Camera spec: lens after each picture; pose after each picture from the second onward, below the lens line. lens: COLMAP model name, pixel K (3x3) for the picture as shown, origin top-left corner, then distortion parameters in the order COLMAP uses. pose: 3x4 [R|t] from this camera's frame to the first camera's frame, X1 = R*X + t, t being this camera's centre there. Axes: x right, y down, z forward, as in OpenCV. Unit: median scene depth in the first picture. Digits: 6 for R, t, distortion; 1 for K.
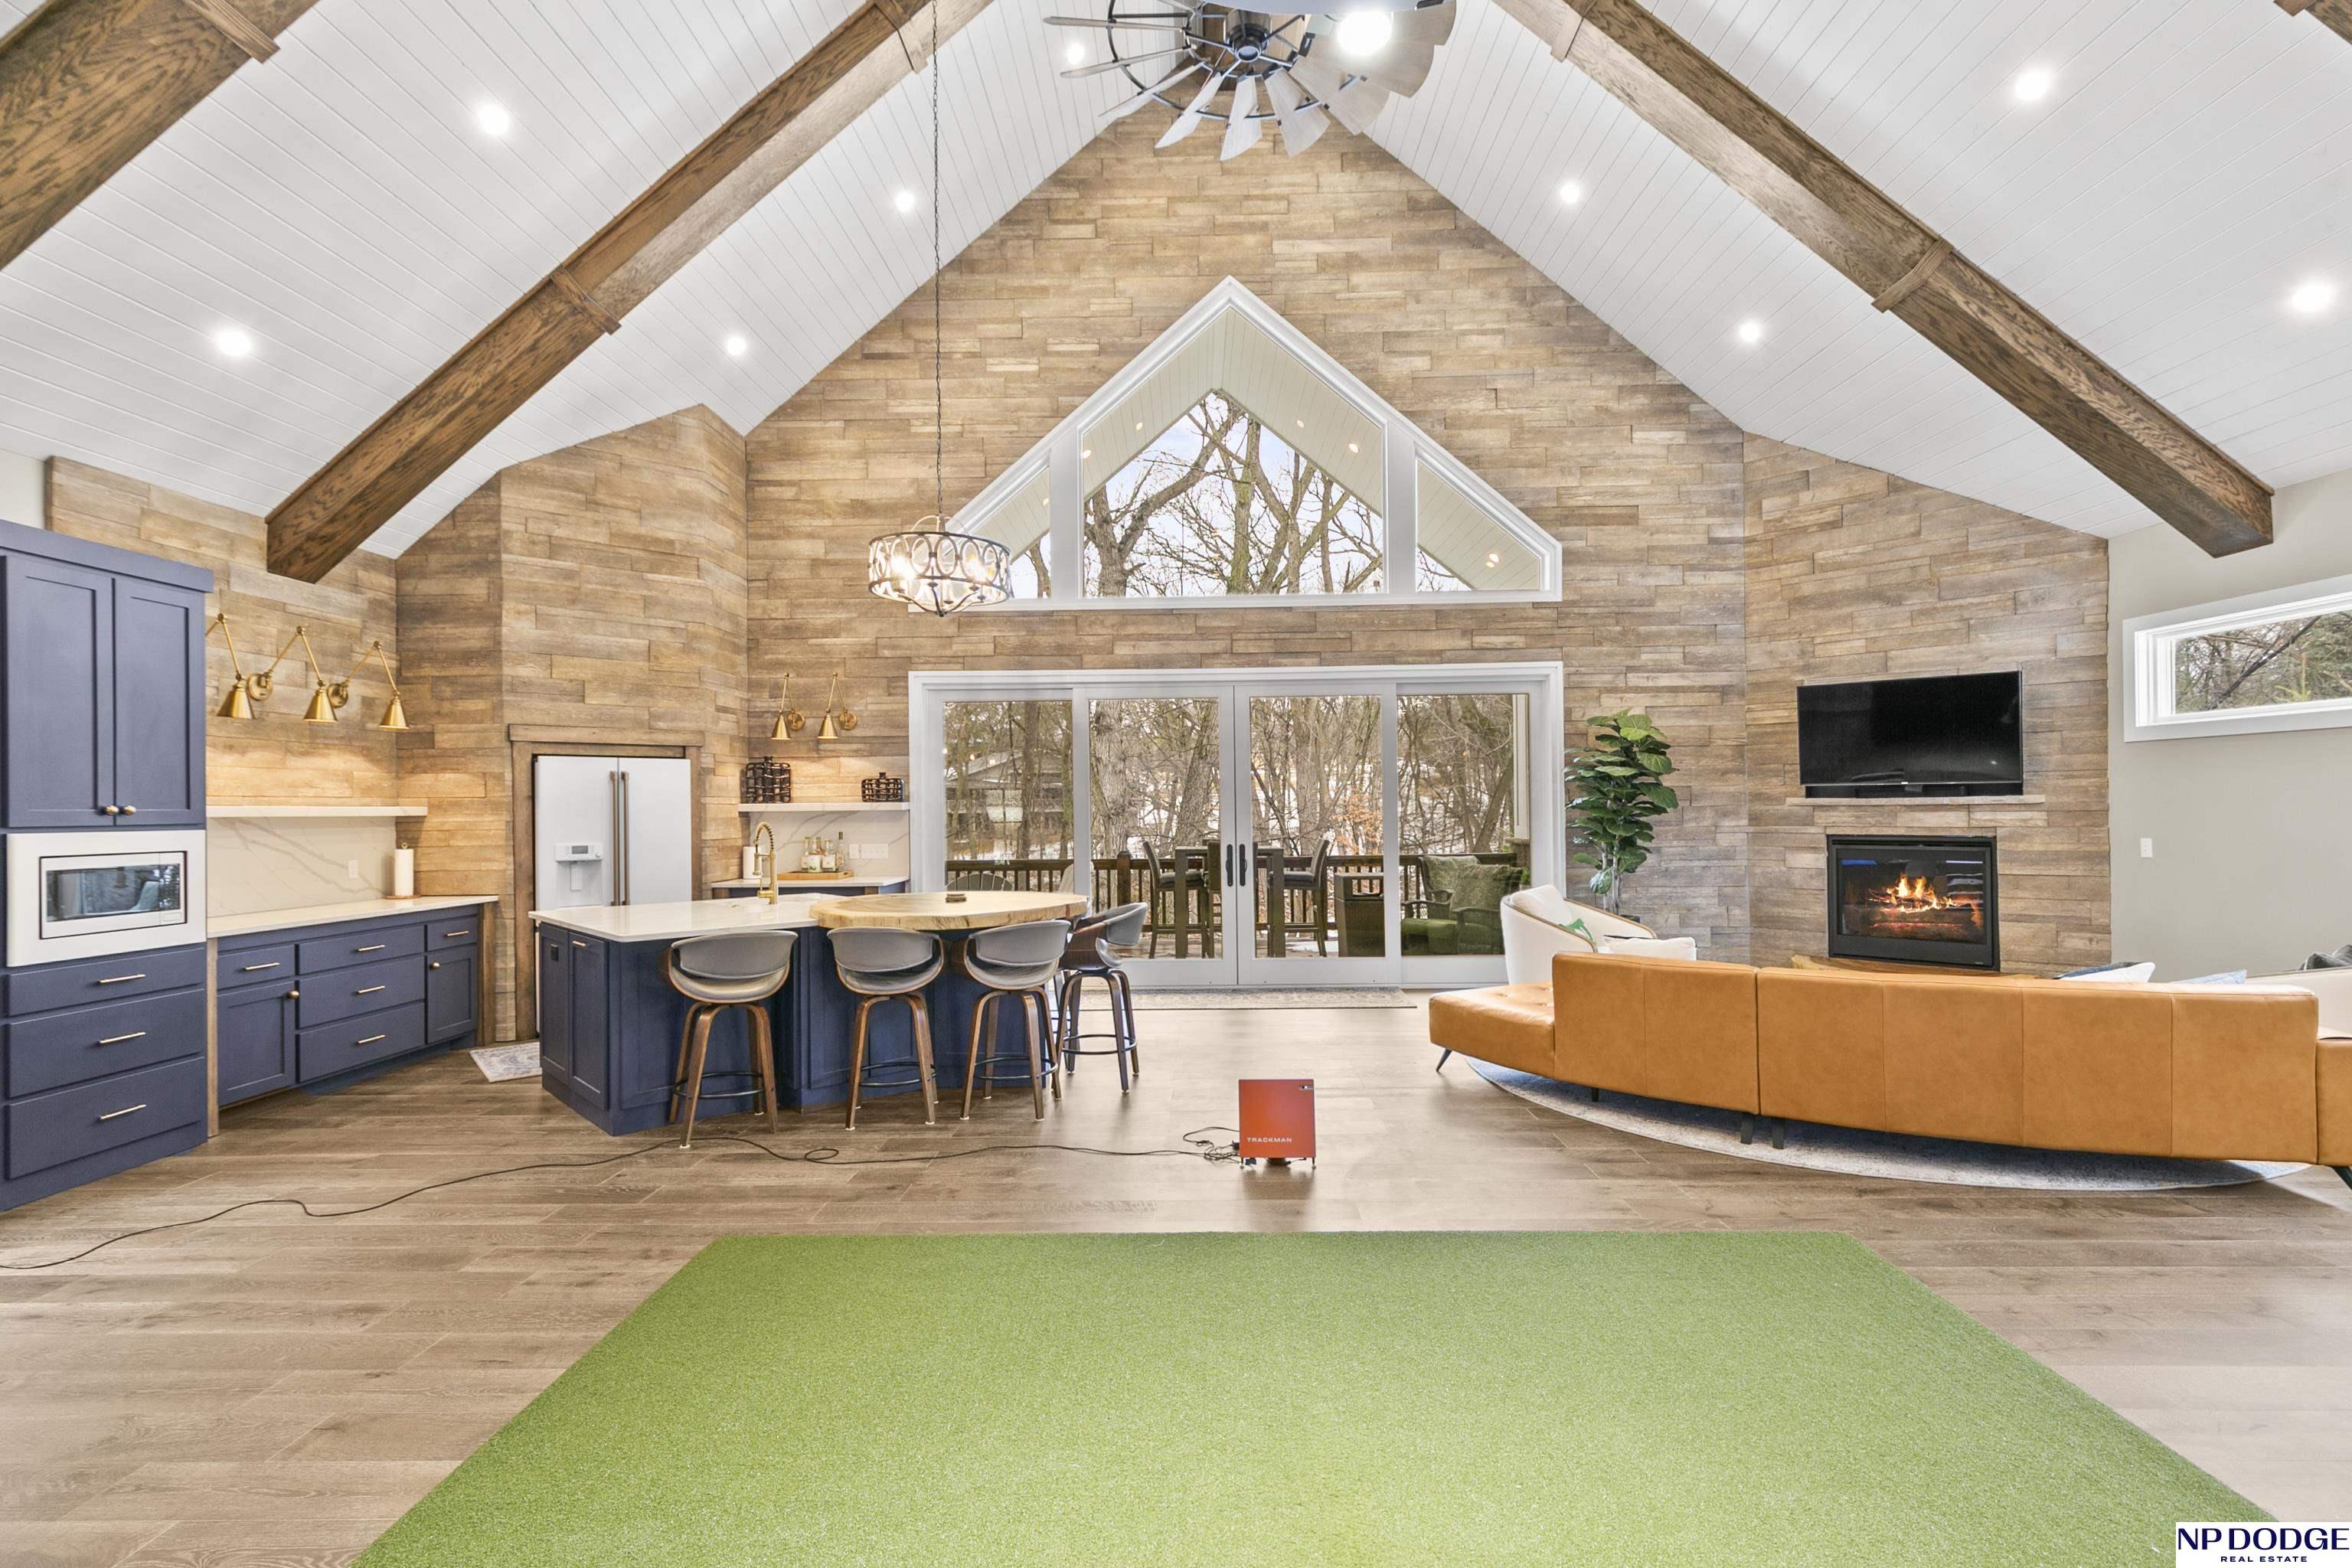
lens RADIAL K [[1059.3, 0, 1193.1], [0, 1059.3, 795.7], [0, 0, 1]] dist [0.005565, 0.001942]
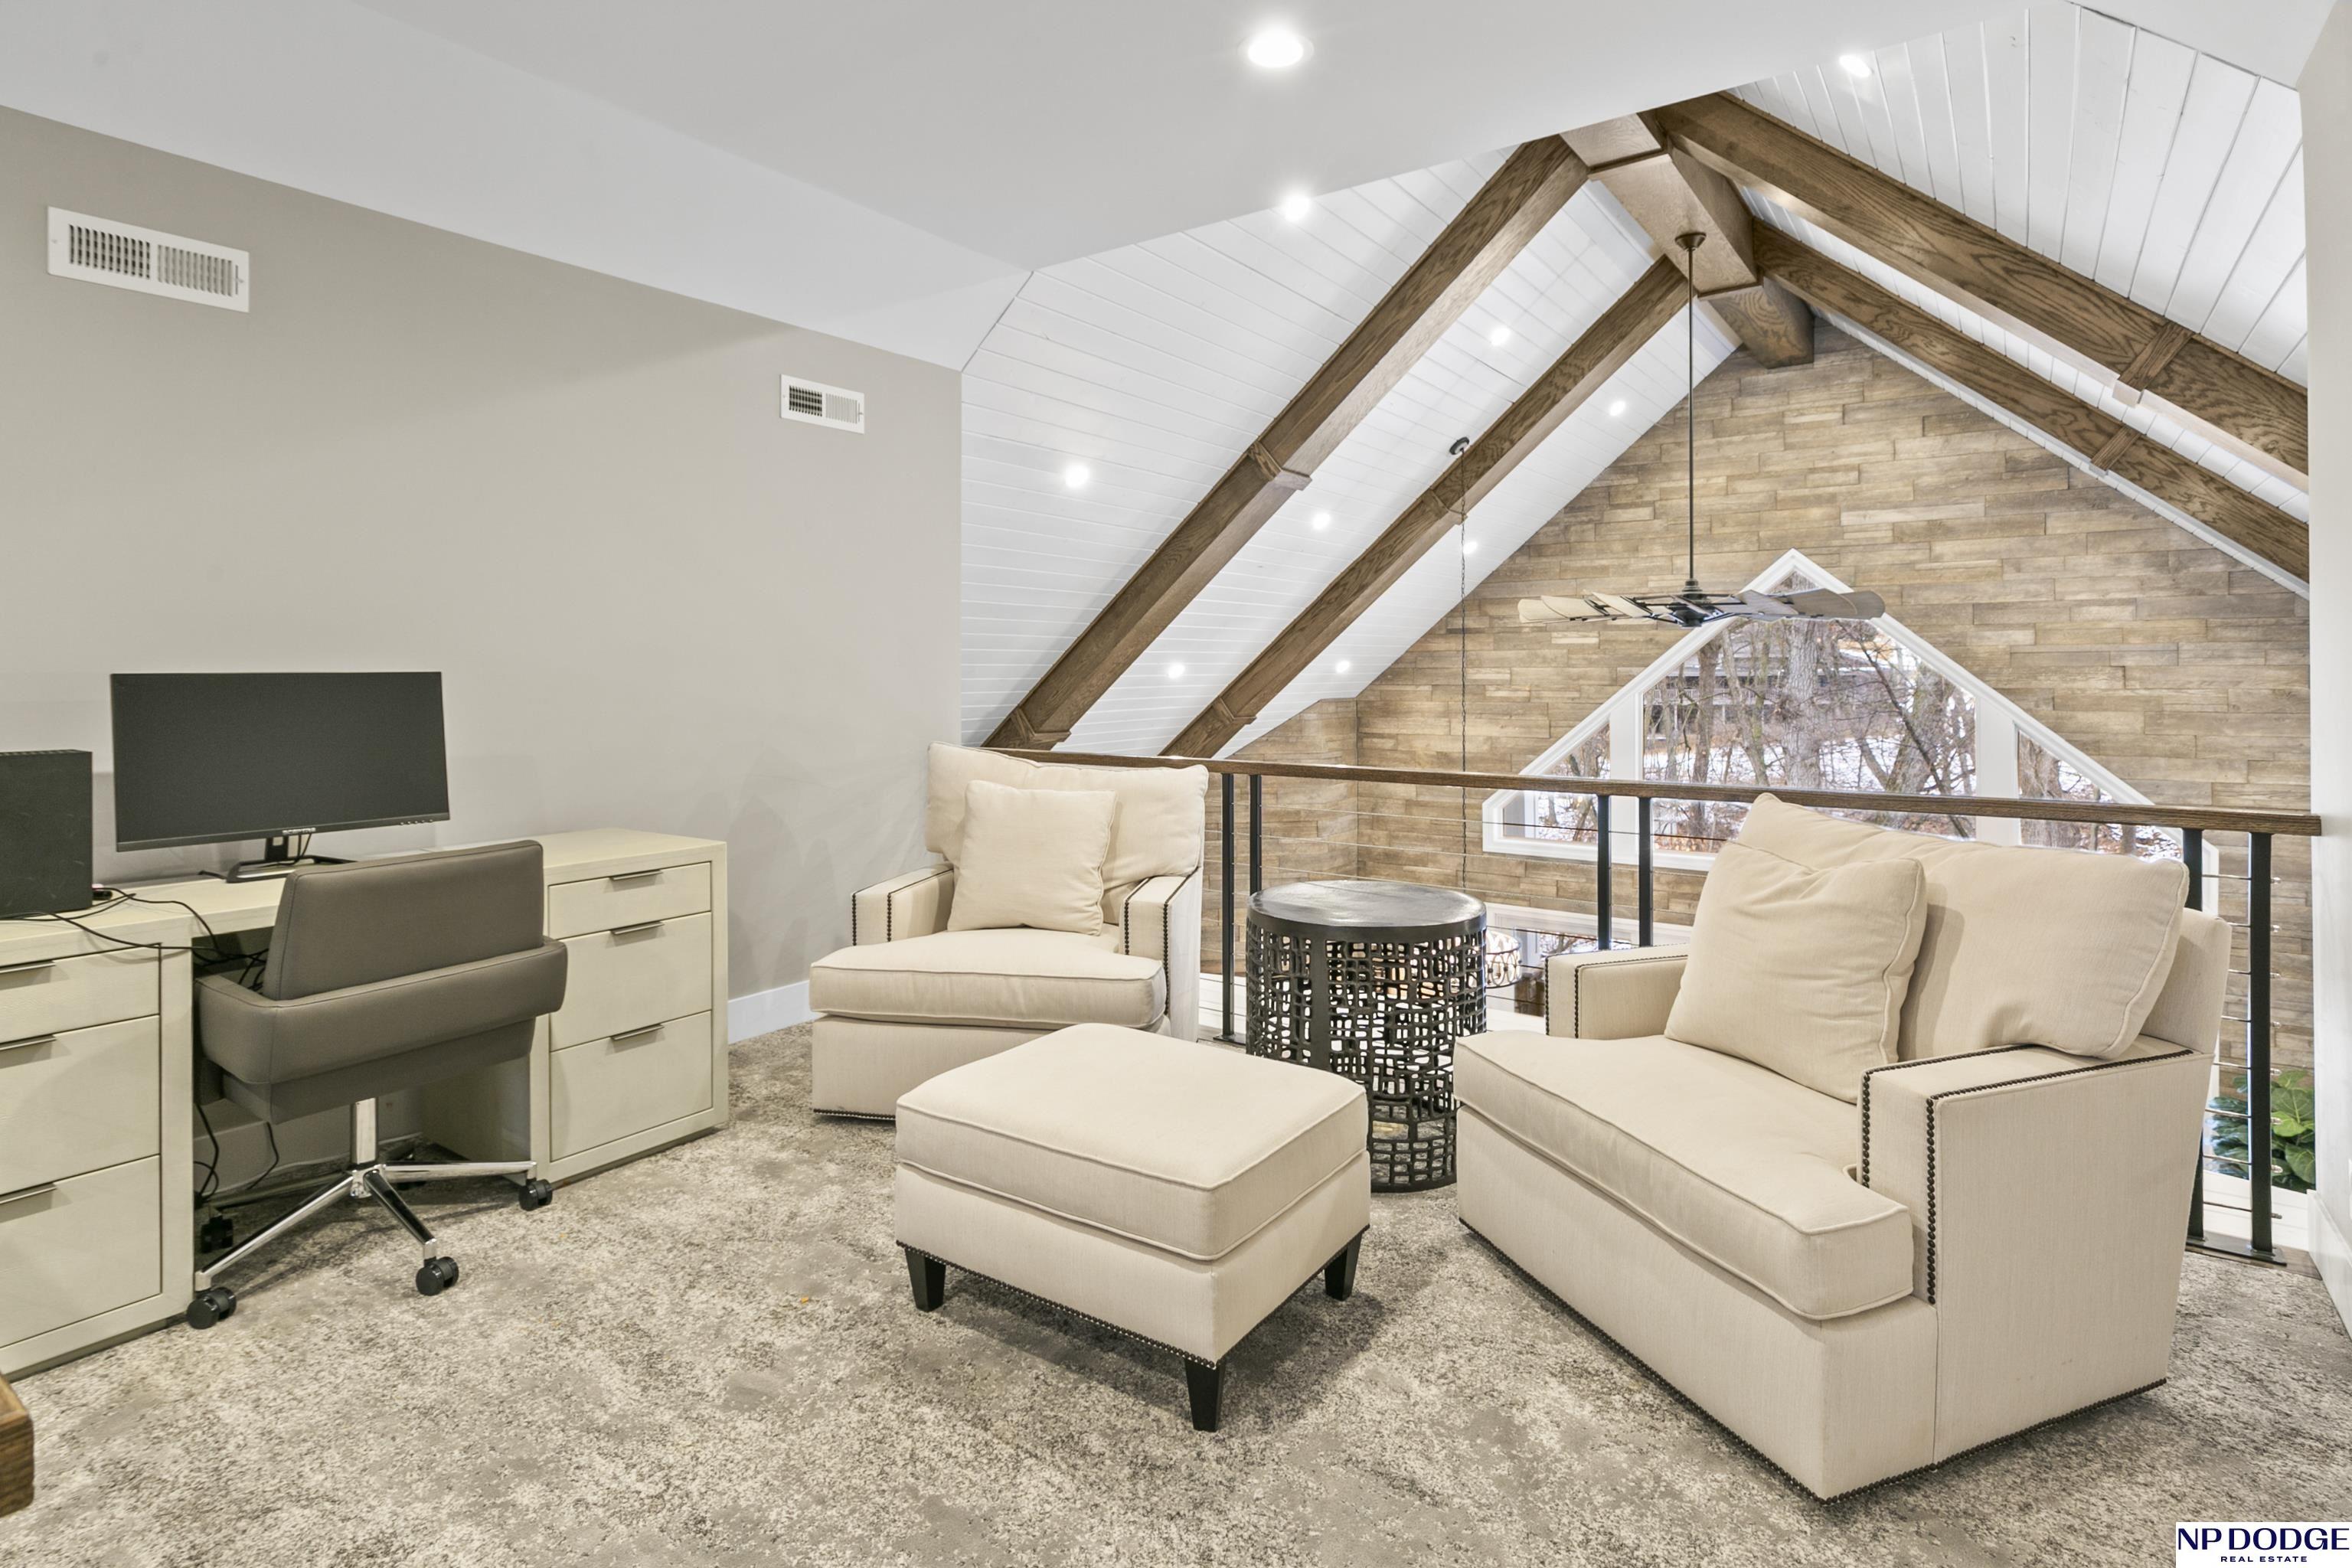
lens RADIAL K [[1180.7, 0, 1185.6], [0, 1180.7, 667.5], [0, 0, 1]] dist [-0.012521, -0.000585]
pose [[0.822184, 0.007712, -0.569170, 0.206882], [-0.002027, 0.999942, 0.010619, -0.409250], [0.569219, -0.007577, 0.822151, -0.254905]]
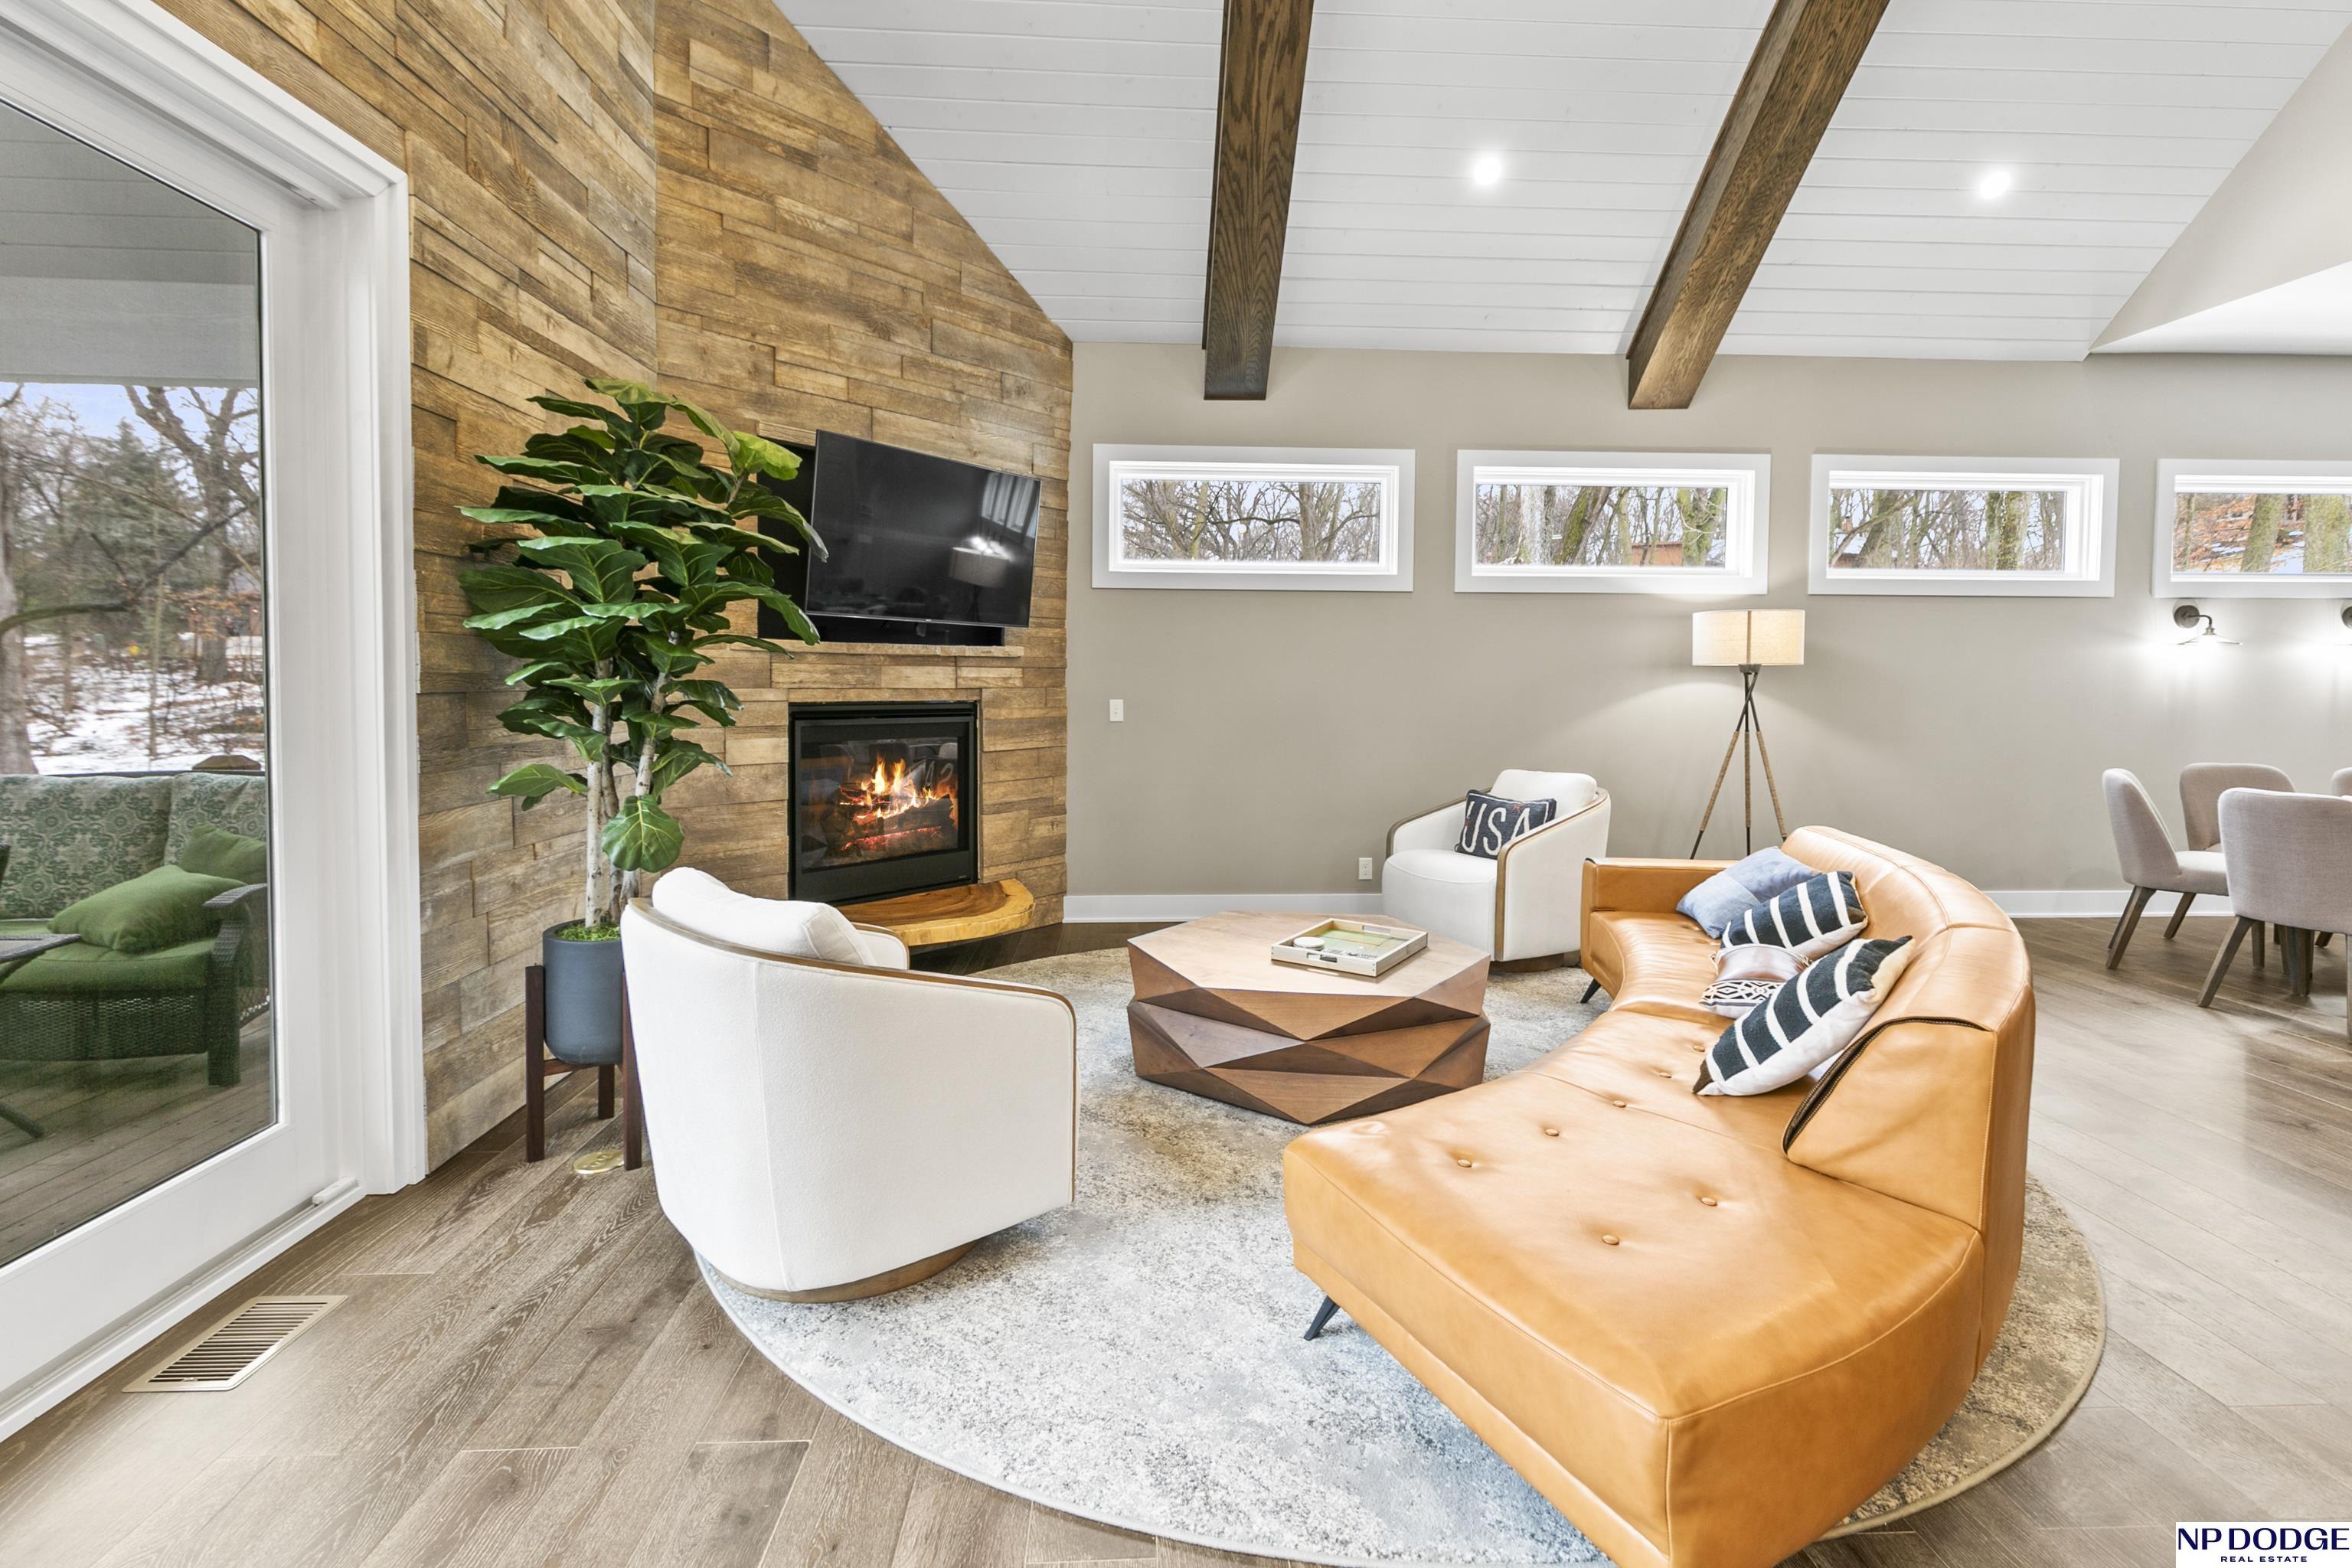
lens RADIAL K [[1059.3, 0, 1141.1], [0, 1059.3, 720.7], [0, 0, 1]] dist [0.005565, 0.001942]
pose [[-0.038107, -0.032453, 0.998747, 0.016709], [-0.020327, 0.999291, 0.031695, 0.023807], [-0.999067, -0.019094, -0.038740, 0.822066]]
